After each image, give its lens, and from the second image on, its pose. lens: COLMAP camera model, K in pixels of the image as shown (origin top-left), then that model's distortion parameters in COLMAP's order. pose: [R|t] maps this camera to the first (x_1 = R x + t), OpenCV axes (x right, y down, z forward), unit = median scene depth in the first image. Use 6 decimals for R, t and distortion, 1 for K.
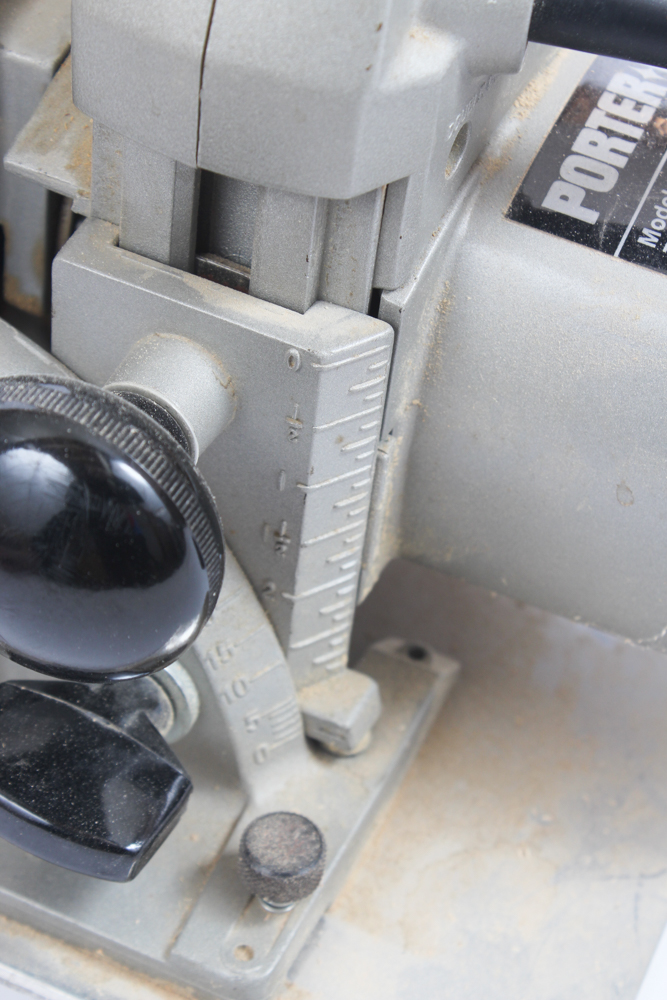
lens RADIAL K [[2333.5, 0, 333.5], [0, 2333.5, 500.0], [0, 0, 1]] dist [-0.008015, -0.063468]
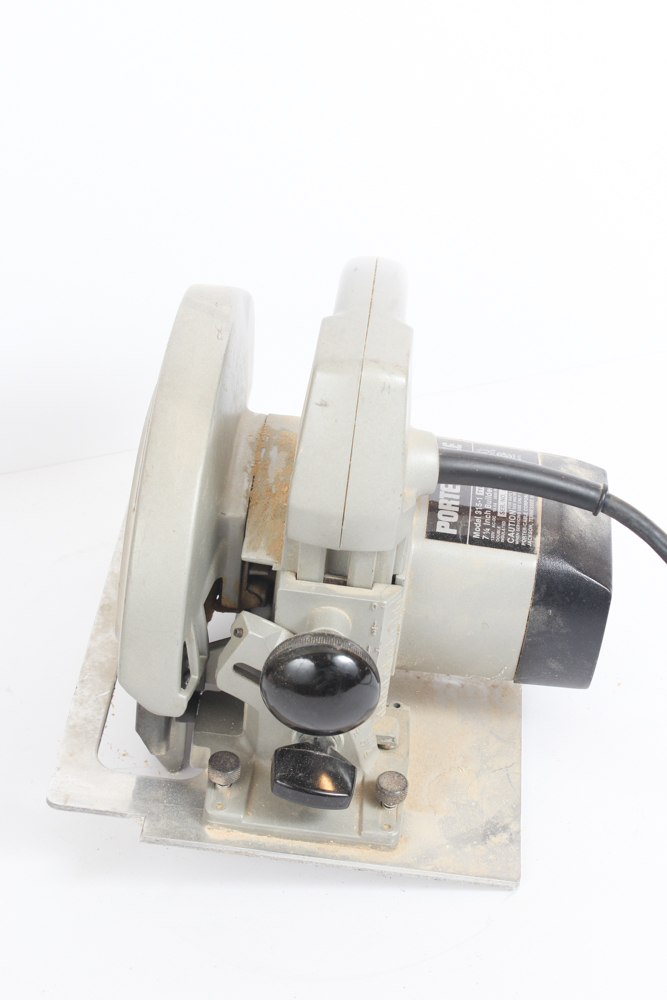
lens RADIAL K [[1921.0, 0, 333.5], [0, 1921.0, 500.0], [0, 0, 1]] dist [0.031972, 0.034929]
pose [[0.945959, -0.210286, 0.246862, -0.583109], [0.224589, 0.973962, -0.030955, -0.119178], [-0.233925, 0.084724, 0.968556, -1.190326]]
